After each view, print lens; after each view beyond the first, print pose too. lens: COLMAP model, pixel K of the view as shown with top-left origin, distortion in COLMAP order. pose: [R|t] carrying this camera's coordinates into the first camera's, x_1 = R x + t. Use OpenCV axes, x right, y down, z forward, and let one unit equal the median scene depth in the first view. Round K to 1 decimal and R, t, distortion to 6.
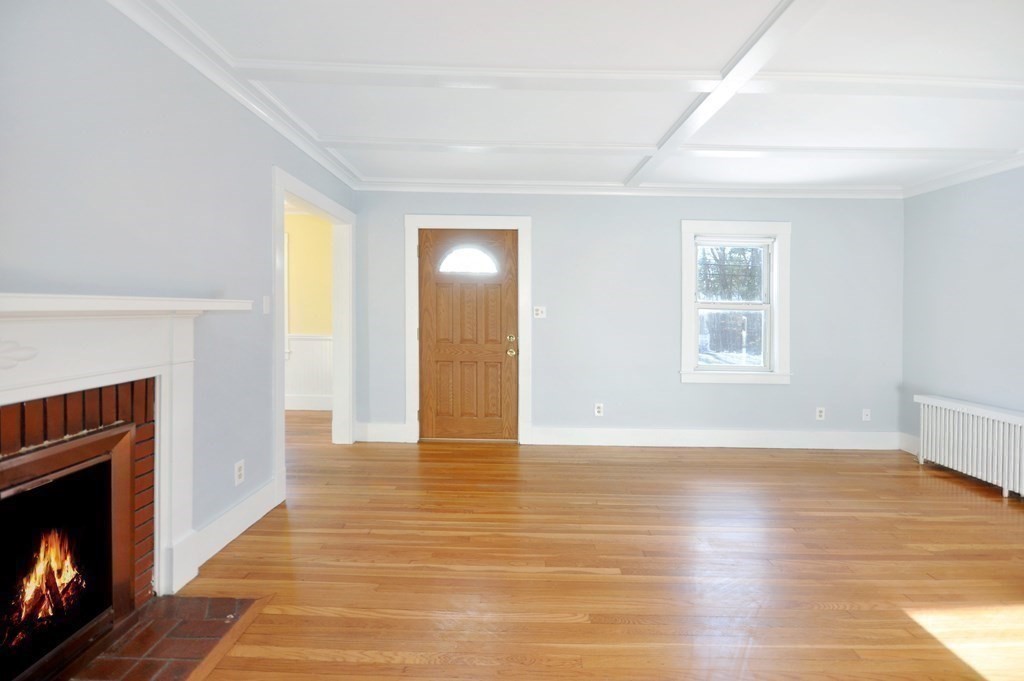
lens RADIAL K [[441.6, 0, 534.9], [0, 441.6, 307.8], [0, 0, 1]] dist [0.001731, -0.013583]
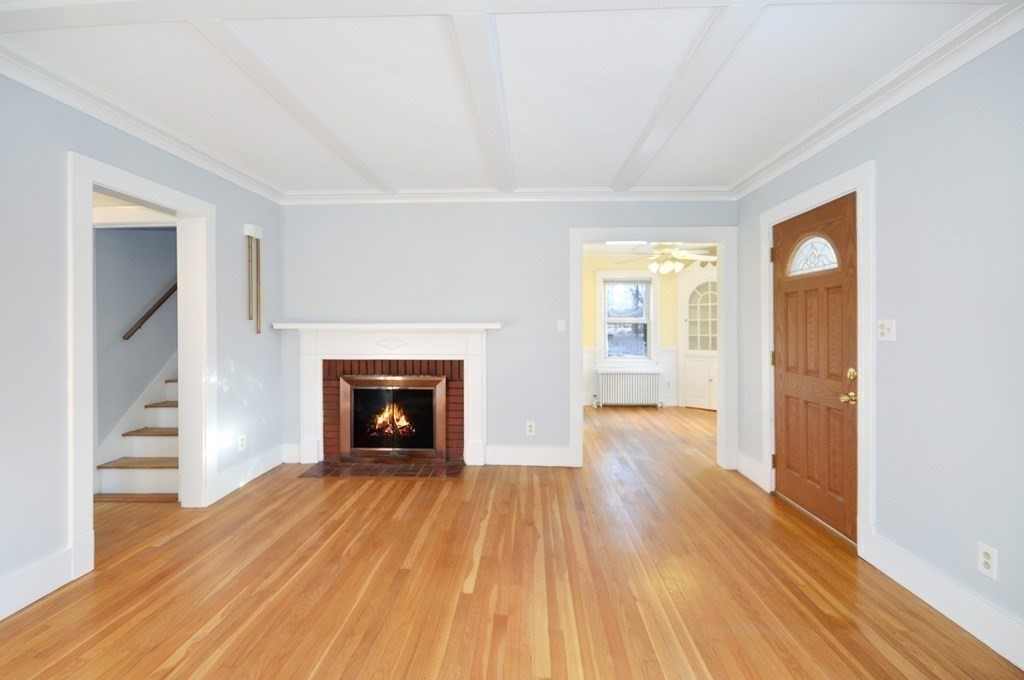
lens RADIAL K [[470.1, 0, 512.2], [0, 470.1, 326.1], [0, 0, 1]] dist [0.000512, -0.000500]
pose [[-0.033498, -0.009223, -0.999396, 1.466279], [0.007935, 0.999923, -0.009494, 0.015796], [0.999407, -0.008249, -0.033423, 1.345073]]
